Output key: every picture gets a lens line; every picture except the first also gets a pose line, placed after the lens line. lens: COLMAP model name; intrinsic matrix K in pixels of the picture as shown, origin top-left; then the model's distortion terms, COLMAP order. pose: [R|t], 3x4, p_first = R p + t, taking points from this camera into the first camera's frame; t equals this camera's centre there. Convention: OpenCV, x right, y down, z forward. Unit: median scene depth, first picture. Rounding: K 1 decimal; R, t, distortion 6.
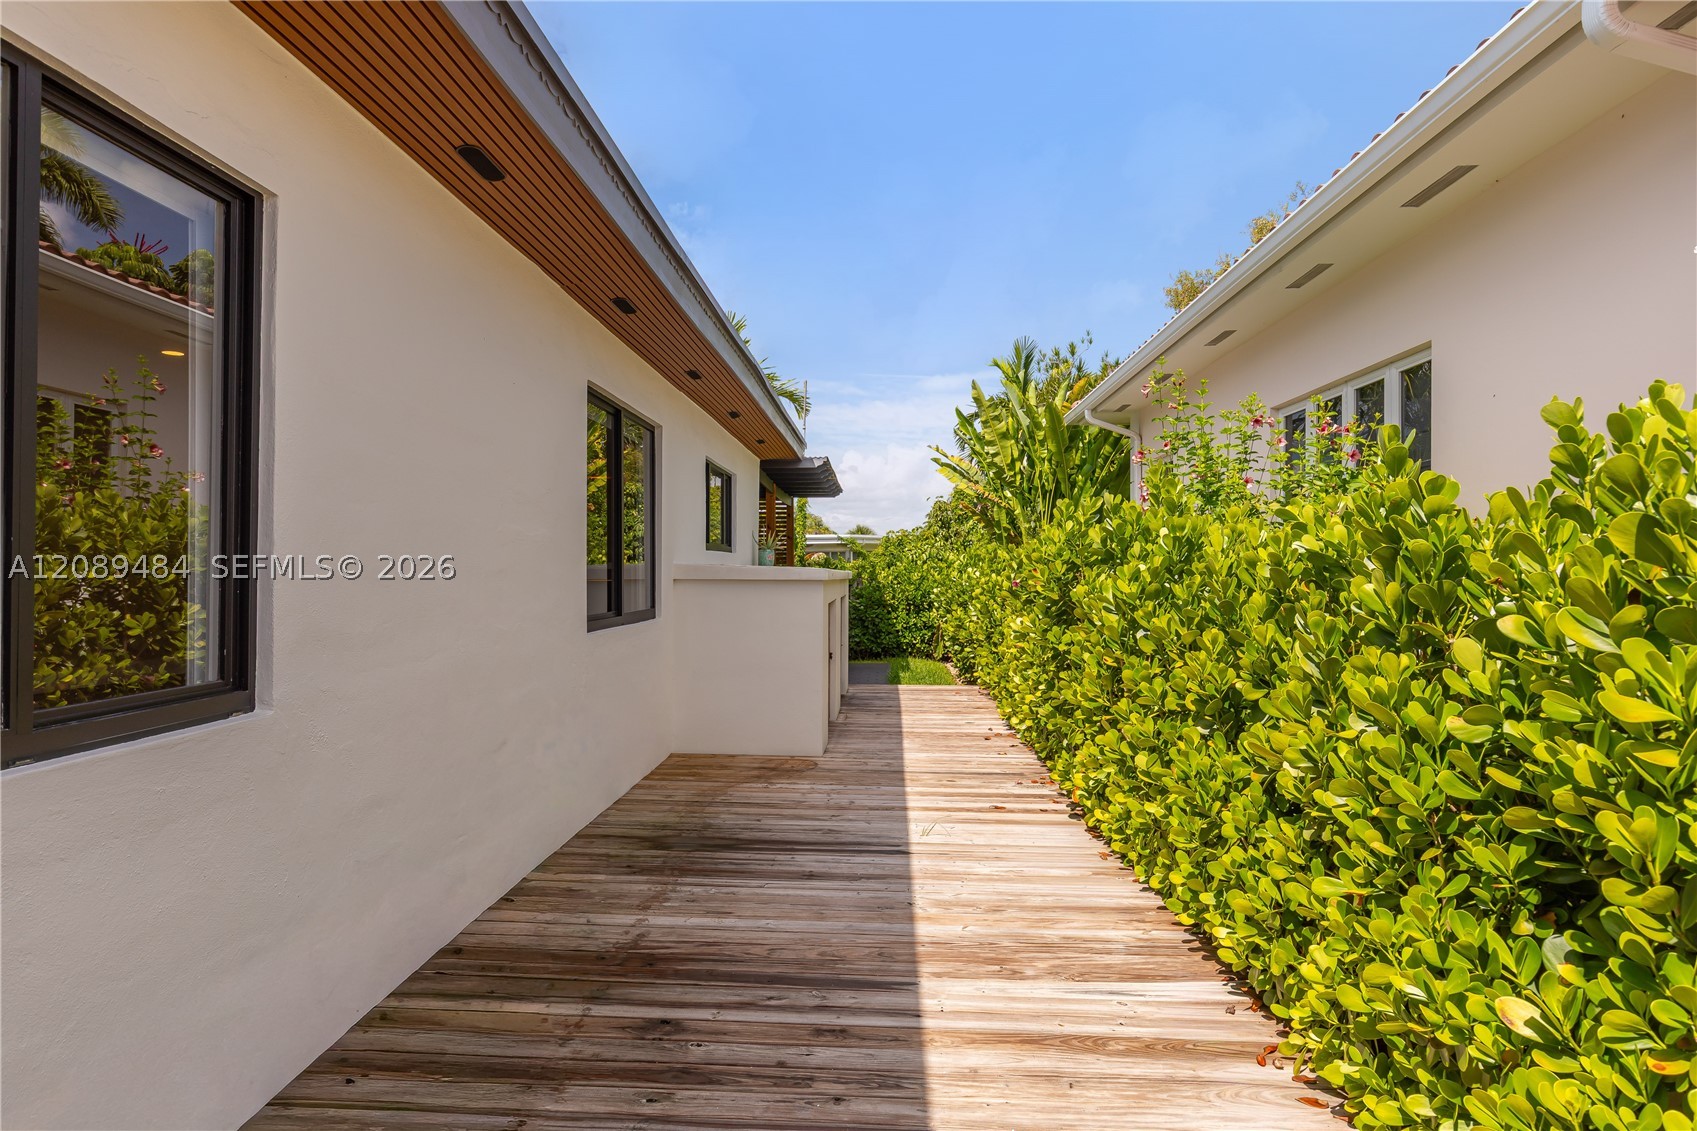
lens RADIAL K [[953.8, 0, 847.6], [0, 953.8, 567.3], [0, 0, 1]] dist [0.005838, 0.000214]
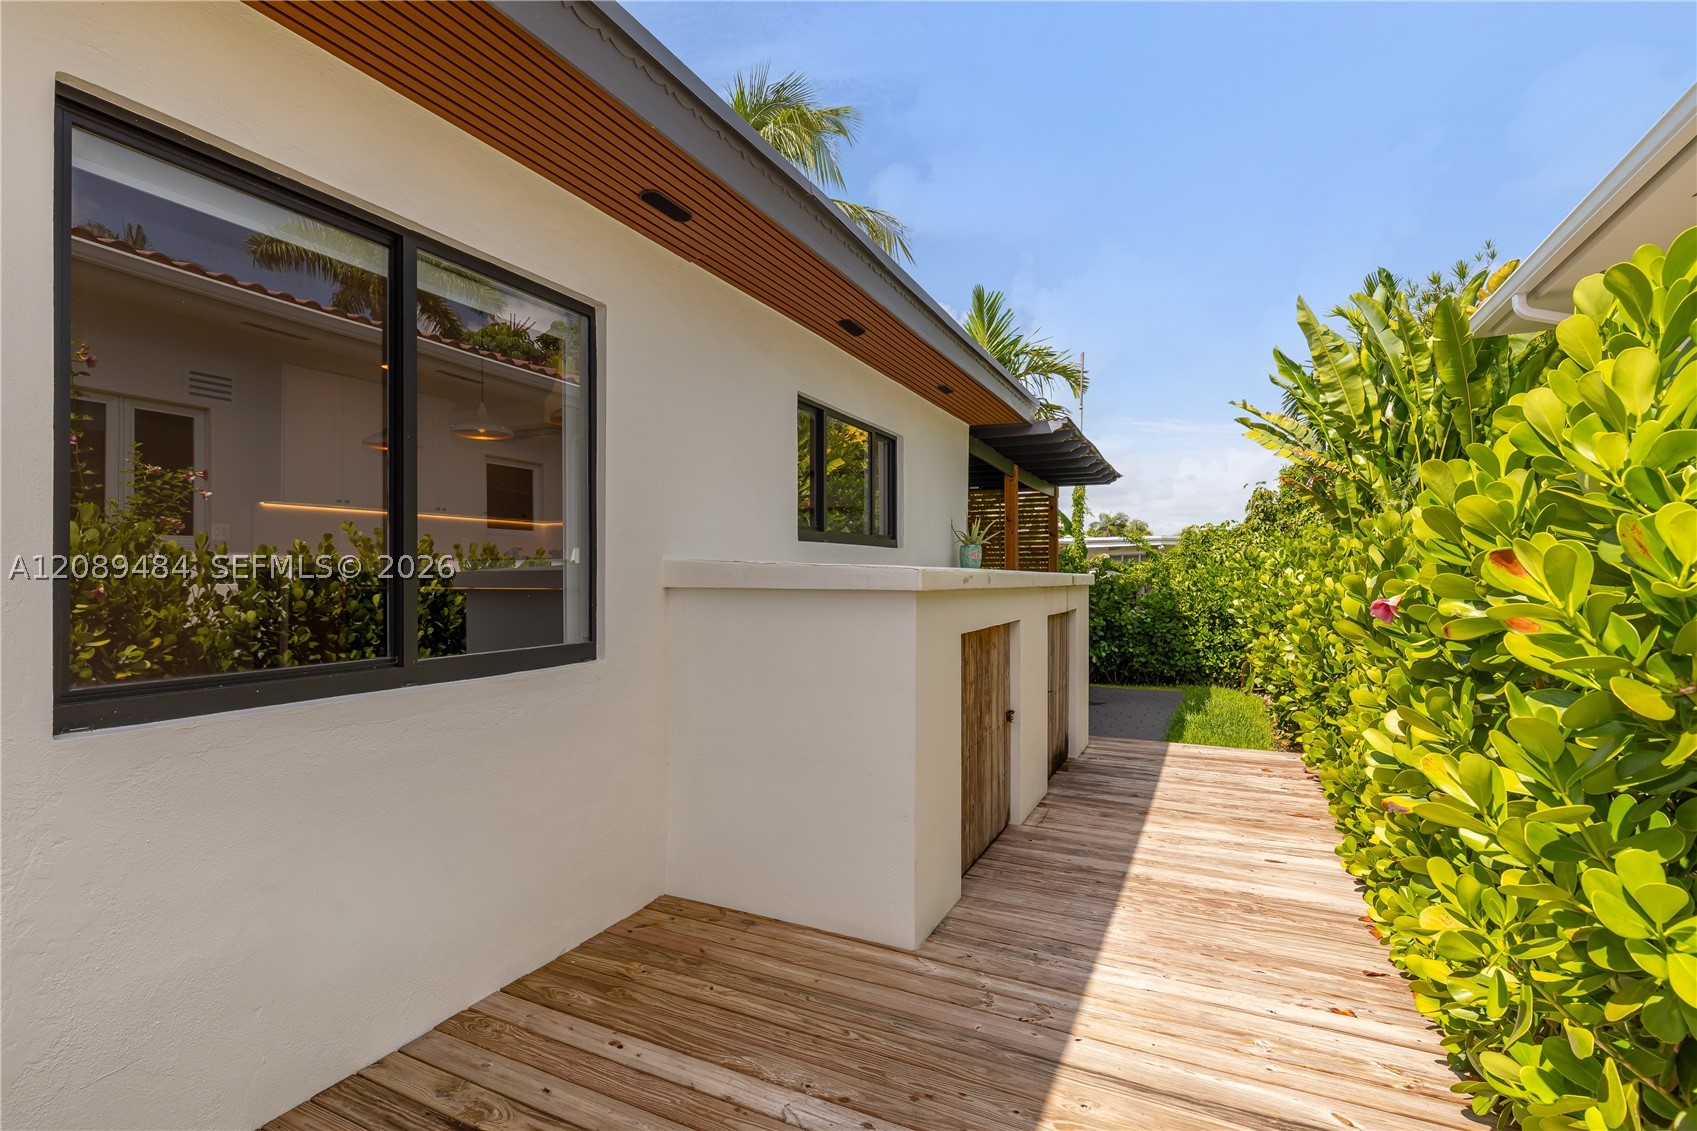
lens RADIAL K [[805.7, 0, 837.7], [0, 805.7, 564.2], [0, 0, 1]] dist [0.003053, 0.000164]
pose [[0.916878, -0.006226, -0.399119, 0.057221], [0.002097, 0.999940, -0.010782, 0.002358], [0.399162, 0.009048, 0.916836, 0.333706]]
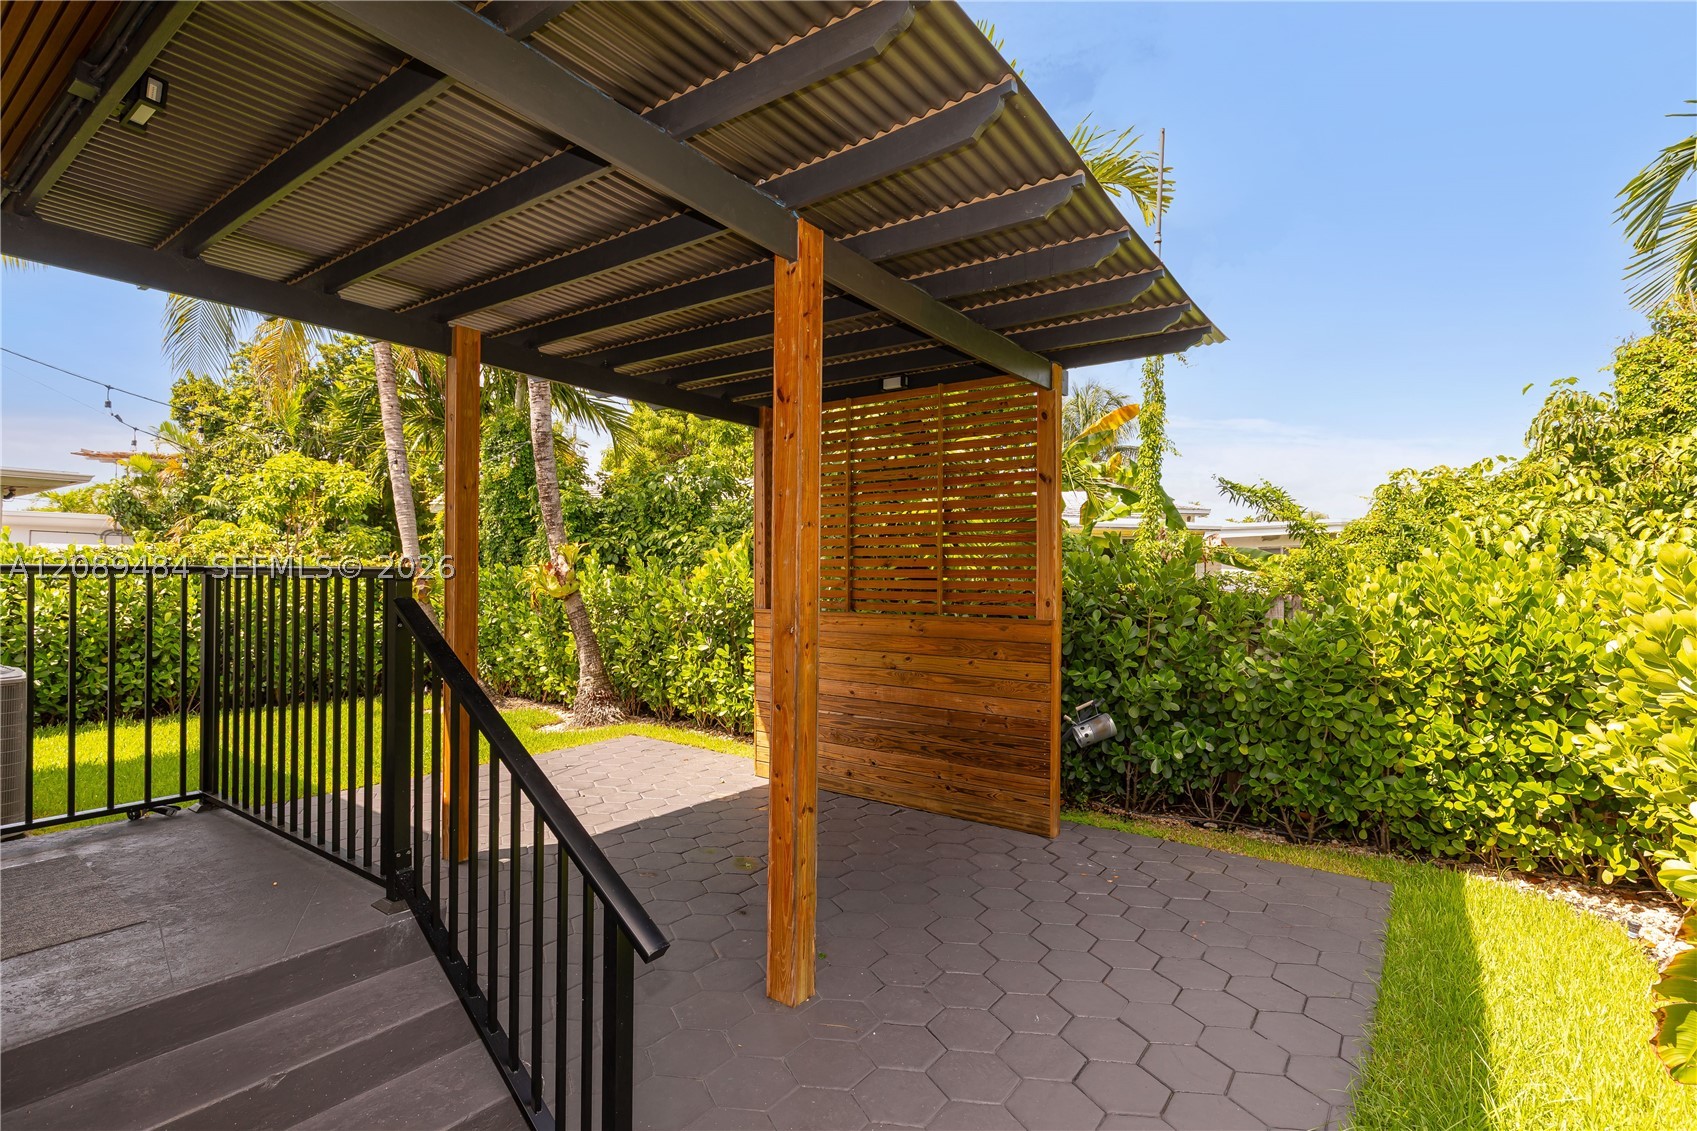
lens RADIAL K [[805.7, 0, 842.8], [0, 805.7, 567.6], [0, 0, 1]] dist [0.003053, 0.000164]
pose [[0.832426, 0.005245, -0.554111, 0.051066], [-0.006911, 0.999976, -0.000916, 0.003601], [0.554092, 0.004592, 0.832442, 0.839077]]
